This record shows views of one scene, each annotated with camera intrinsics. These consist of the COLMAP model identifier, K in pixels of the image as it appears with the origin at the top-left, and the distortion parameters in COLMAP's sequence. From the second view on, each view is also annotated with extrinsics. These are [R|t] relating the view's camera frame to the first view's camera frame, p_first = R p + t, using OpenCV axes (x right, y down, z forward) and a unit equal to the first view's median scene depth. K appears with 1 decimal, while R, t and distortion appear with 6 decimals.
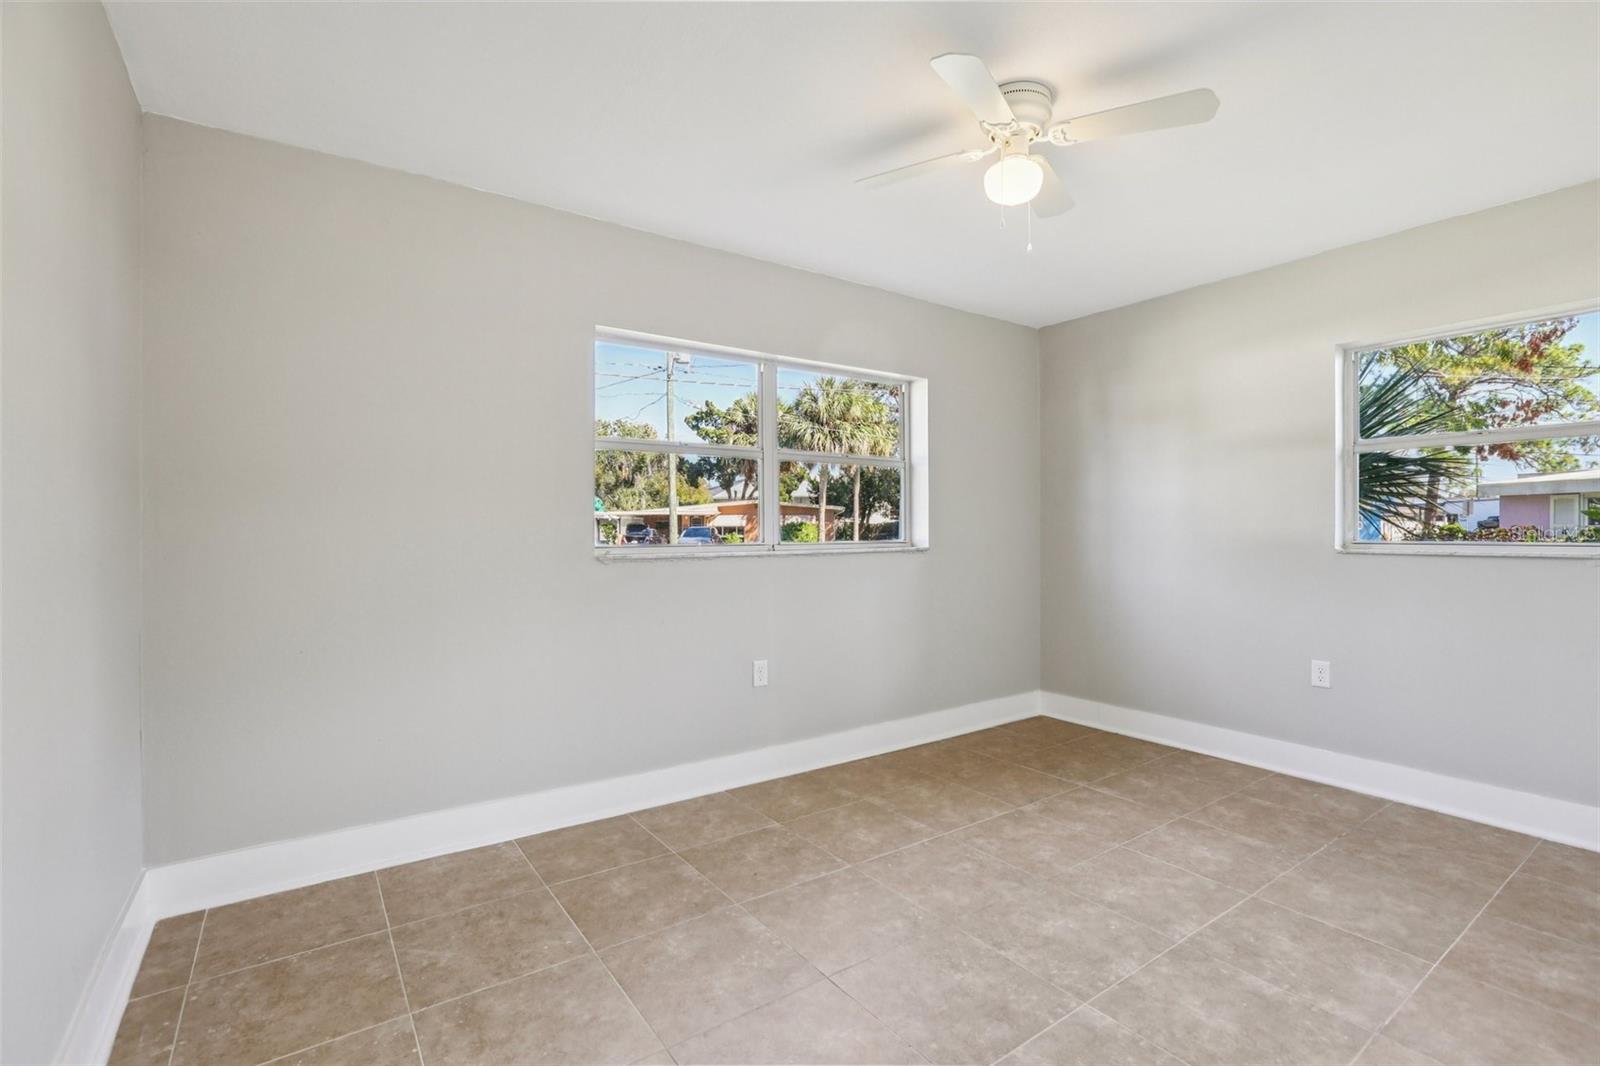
lens RADIAL K [[729.9, 0, 795.9], [0, 729.9, 530.4], [0, 0, 1]] dist [-0.043017, 0.018886]
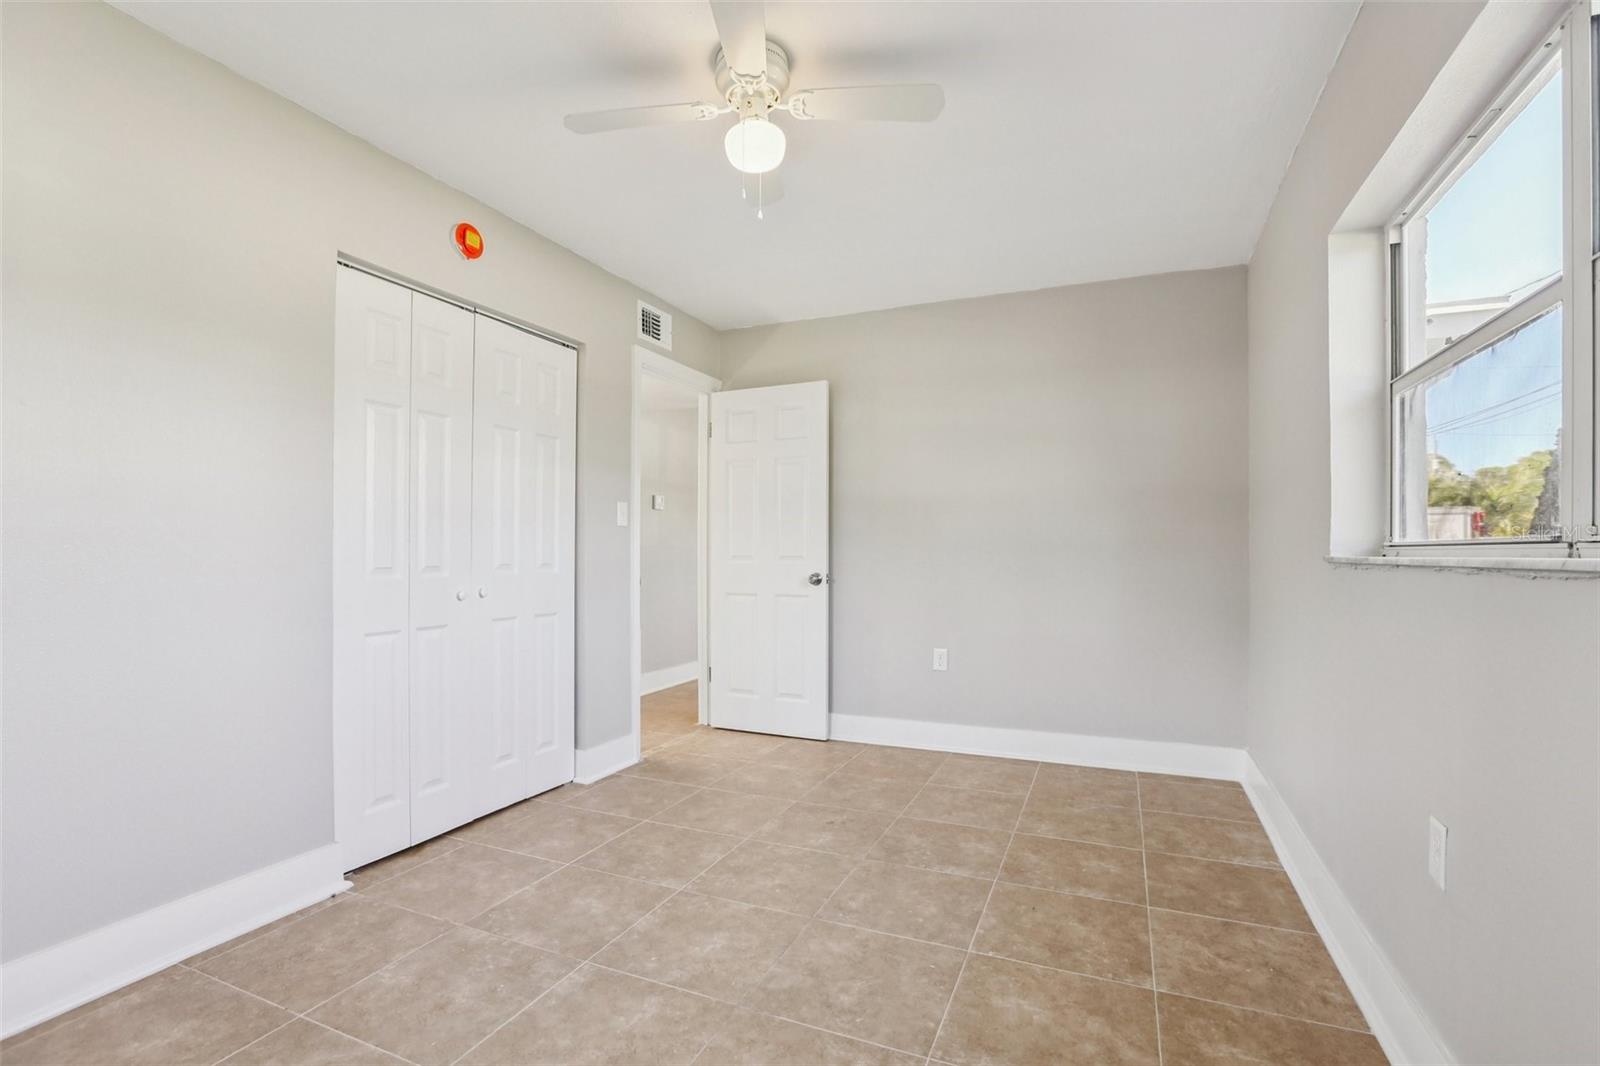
lens RADIAL K [[729.3, 0, 800.2], [0, 729.3, 539.7], [0, 0, 1]] dist [-0.049603, 0.020065]
pose [[-0.853386, -0.008387, -0.521213, 0.739477], [0.000657, 0.999852, -0.017164, 0.042951], [0.521280, -0.014990, -0.853254, 1.825956]]
